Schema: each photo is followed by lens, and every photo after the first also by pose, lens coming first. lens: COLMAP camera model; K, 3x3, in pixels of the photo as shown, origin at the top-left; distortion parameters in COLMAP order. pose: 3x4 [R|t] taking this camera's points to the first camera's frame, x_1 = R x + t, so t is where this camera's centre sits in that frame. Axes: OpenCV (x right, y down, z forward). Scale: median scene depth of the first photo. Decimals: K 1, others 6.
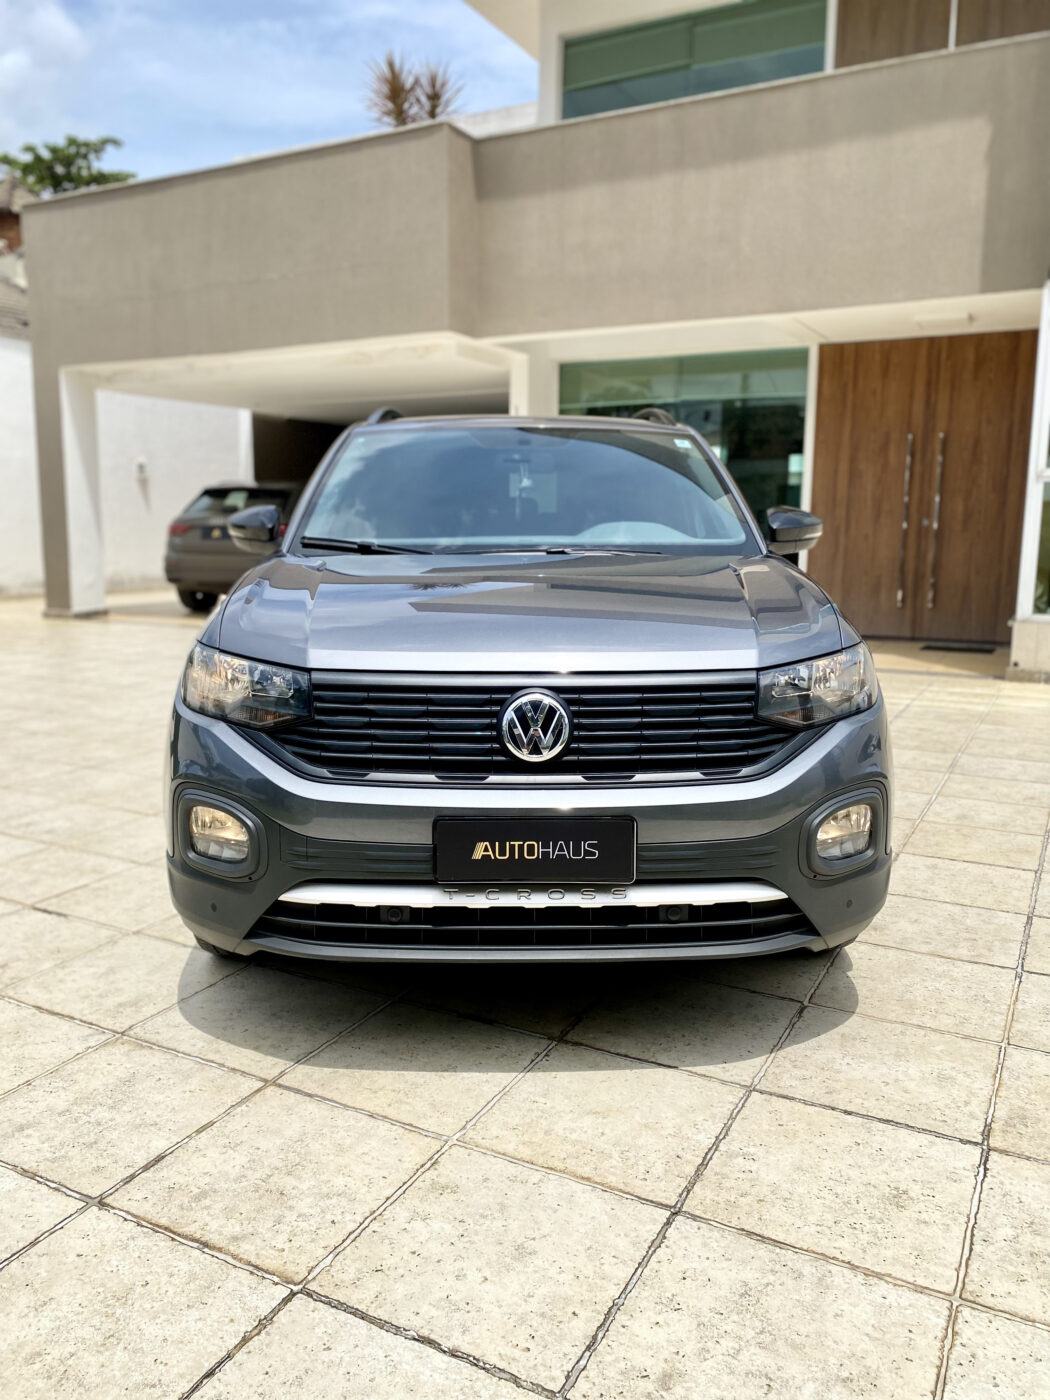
lens RADIAL K [[1078.1, 0, 523.7], [0, 1078.1, 694.3], [0, 0, 1]] dist [0.008377, -0.001629]
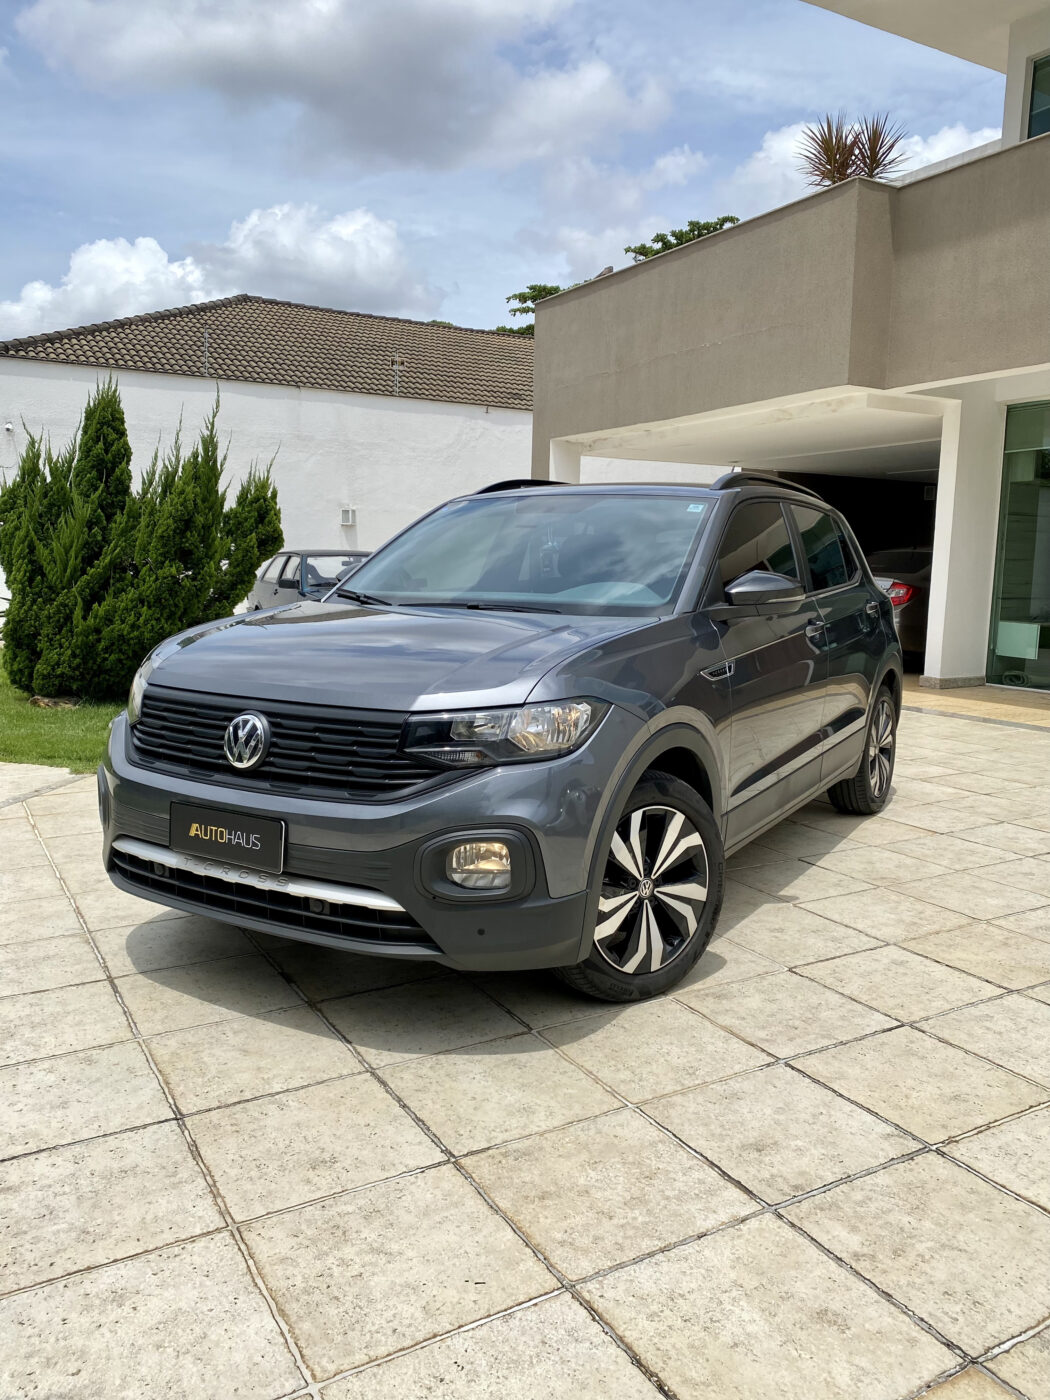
lens RADIAL K [[1070.1, 0, 524.6], [0, 1070.1, 706.2], [0, 0, 1]] dist [0.003764, 0.004034]
pose [[0.849516, 0.079847, -0.521486, 0.560753], [-0.096189, 0.995354, -0.004293, -0.022025], [0.518720, 0.053809, 0.853249, 0.049281]]
